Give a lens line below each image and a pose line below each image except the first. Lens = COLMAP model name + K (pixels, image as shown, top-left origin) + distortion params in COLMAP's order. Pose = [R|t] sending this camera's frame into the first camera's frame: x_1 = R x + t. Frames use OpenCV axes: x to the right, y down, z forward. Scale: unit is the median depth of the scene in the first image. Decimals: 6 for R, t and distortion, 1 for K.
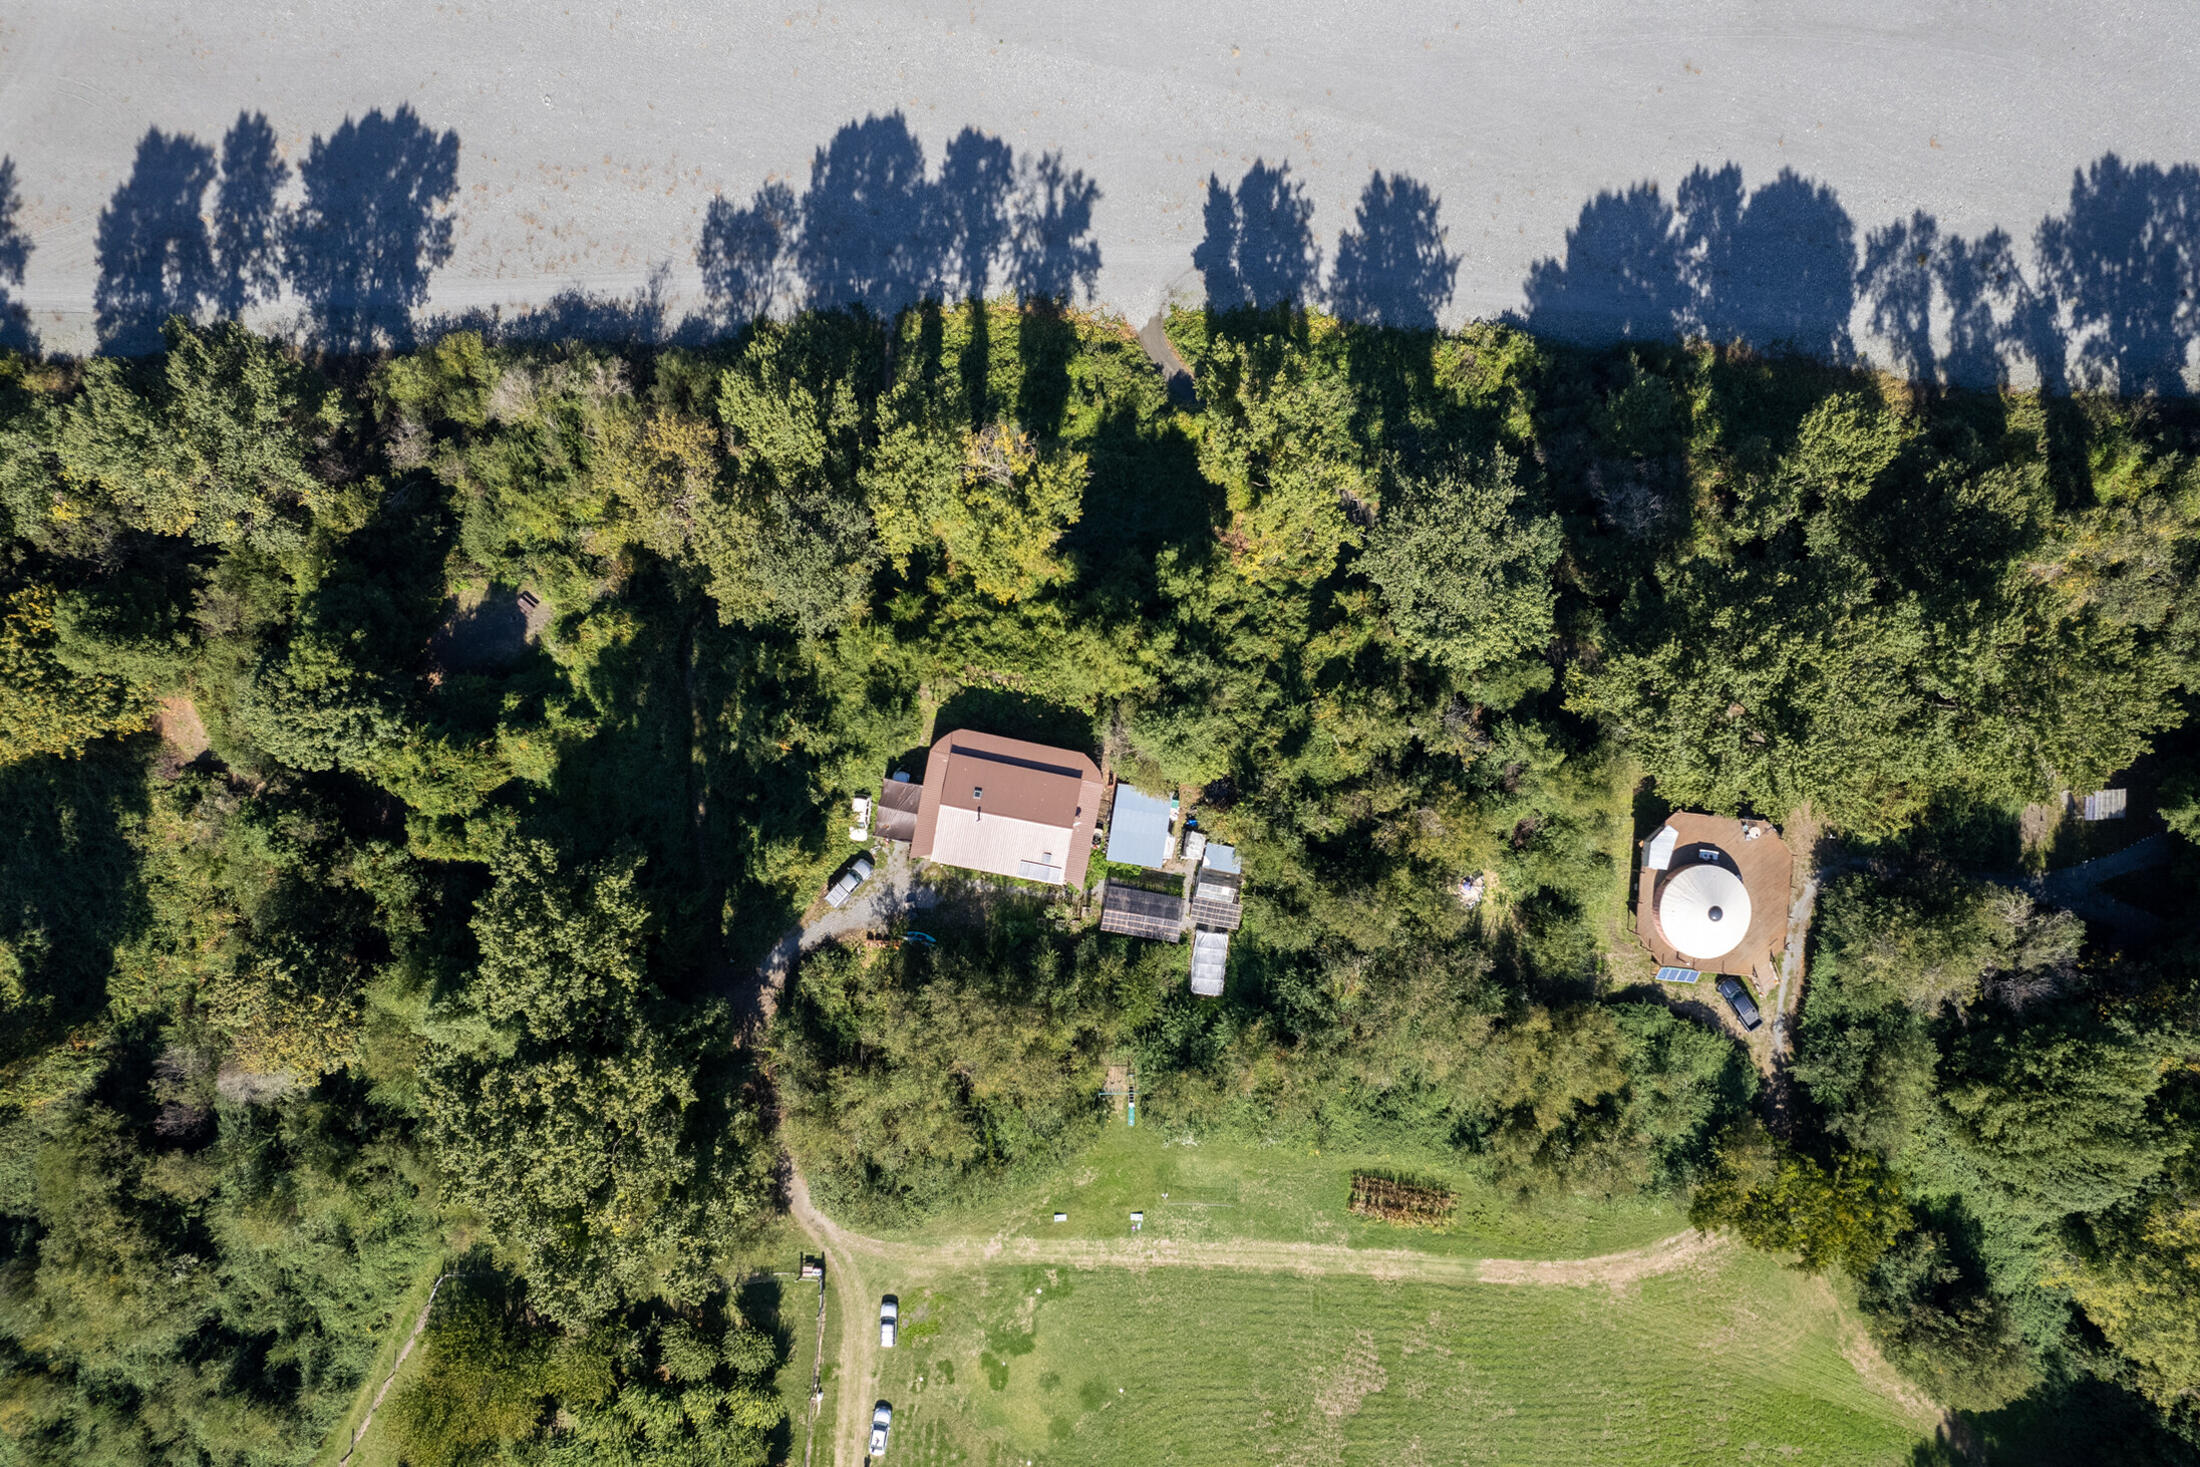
lens RADIAL K [[1412.4, 0, 1100.0], [0, 1412.4, 733.5], [0, 0, 1]] dist [0.000837, -0.000117]
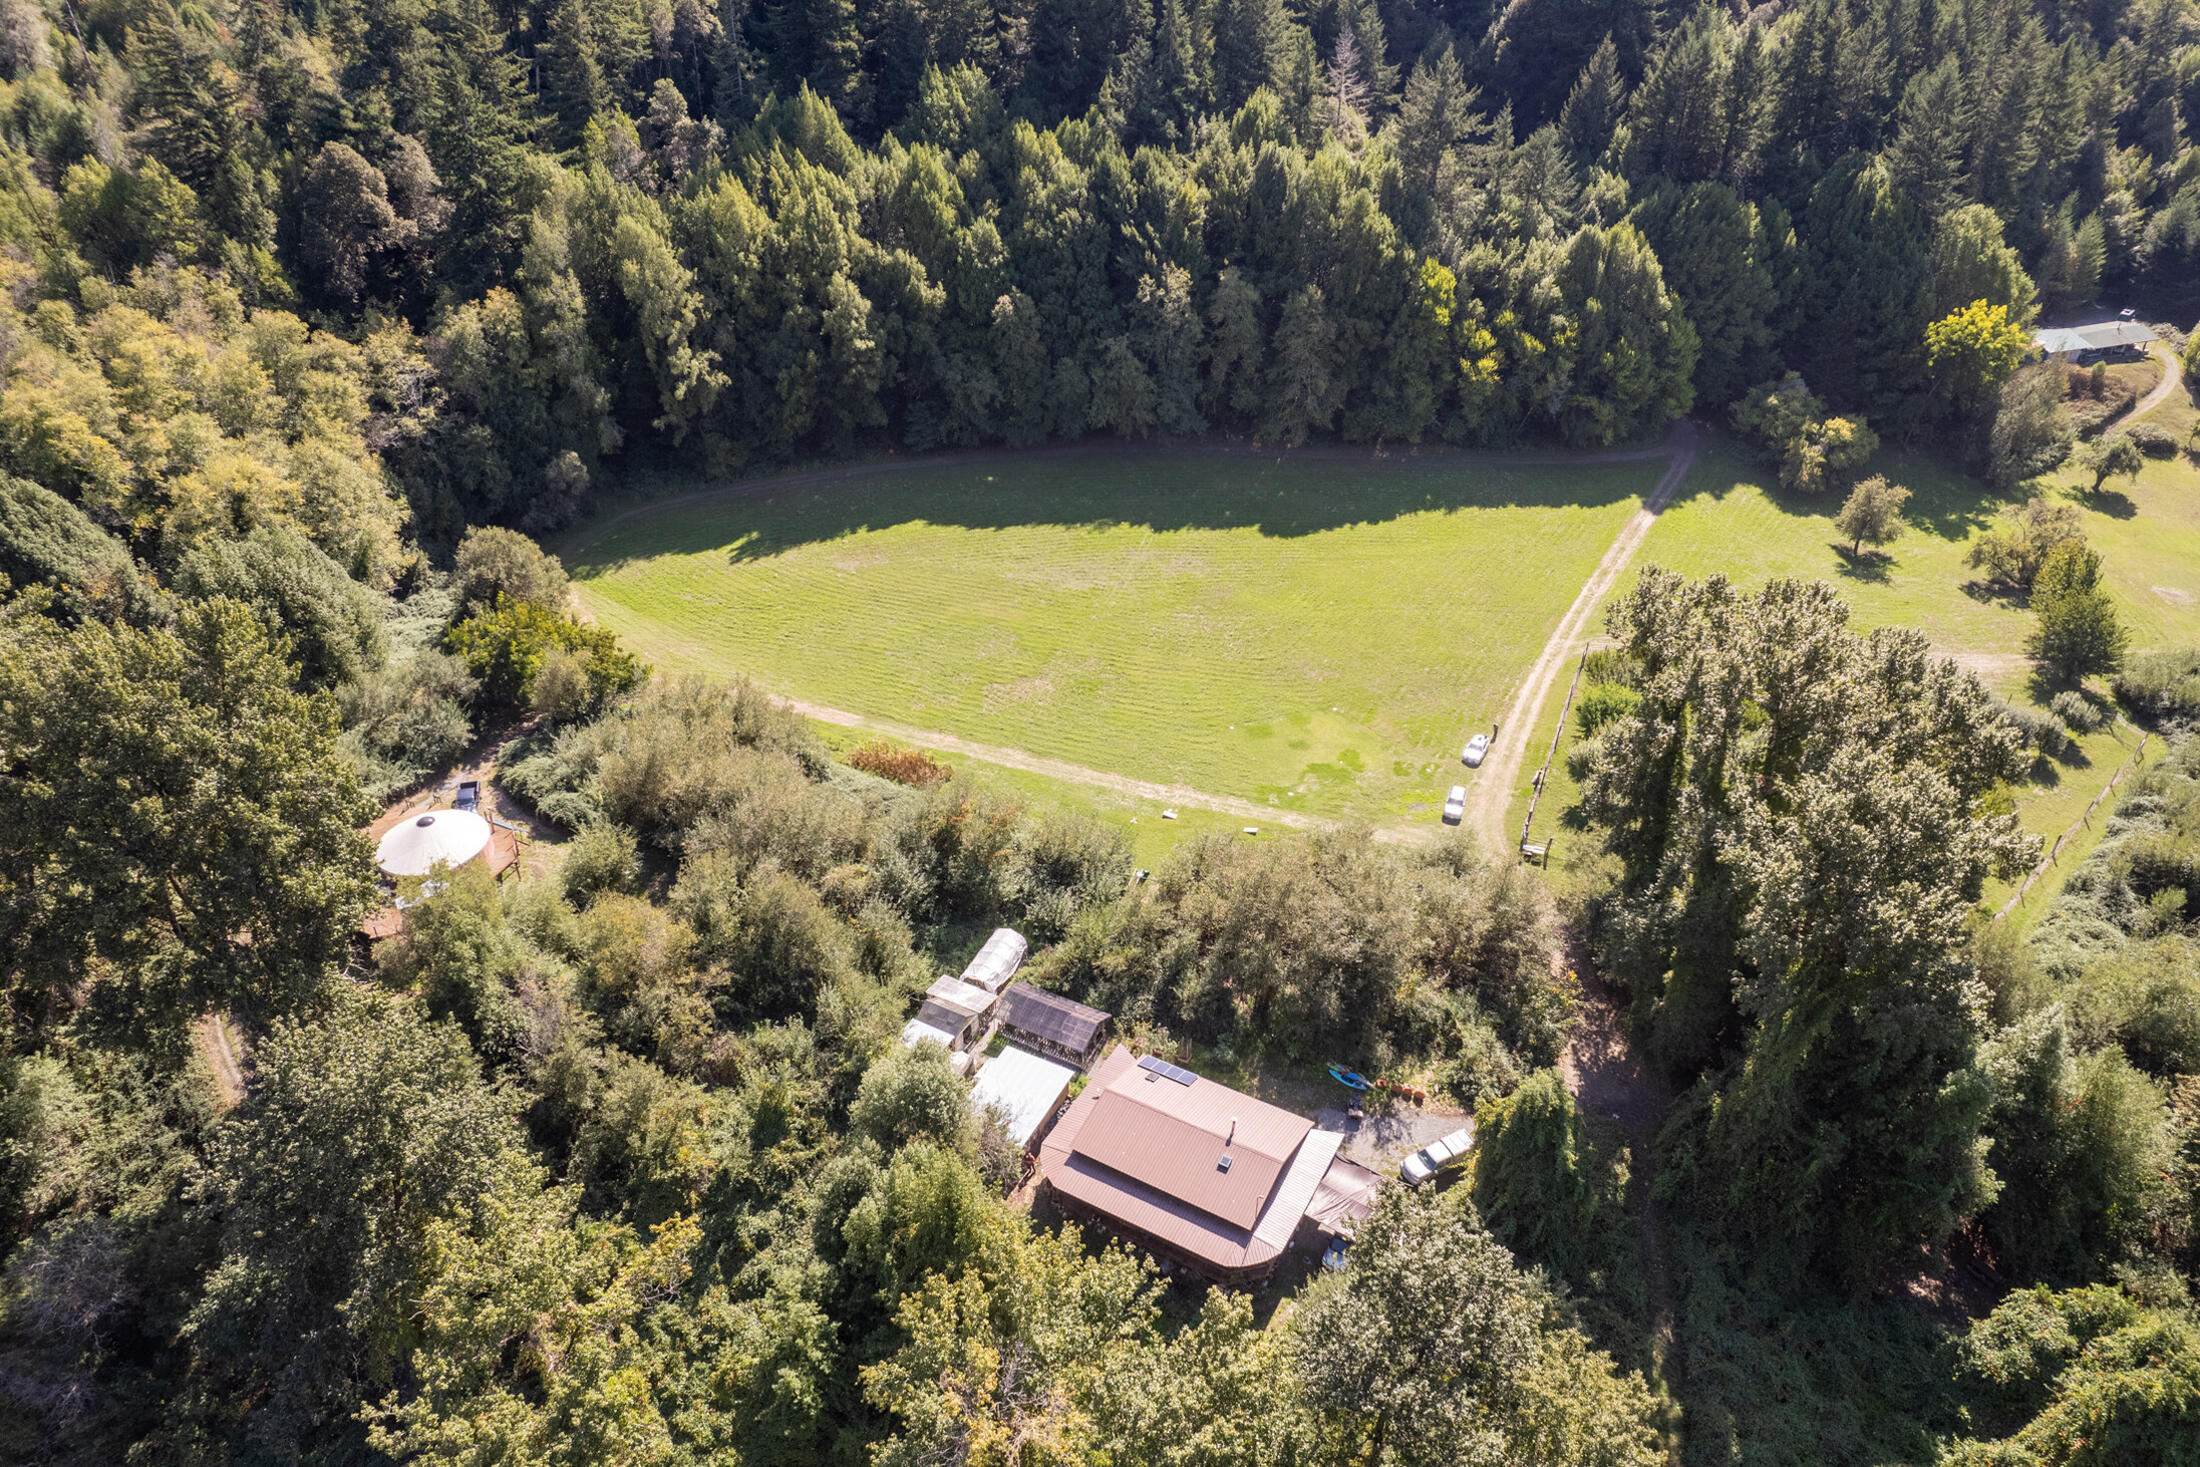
lens RADIAL K [[1412.4, 0, 1100.0], [0, 1412.4, 733.5], [0, 0, 1]] dist [0.000837, -0.000117]
pose [[-0.949122, -0.198651, 0.244346, -0.148273], [0.313702, -0.528598, 0.788781, -0.380152], [-0.027531, 0.825301, 0.564021, 0.445358]]
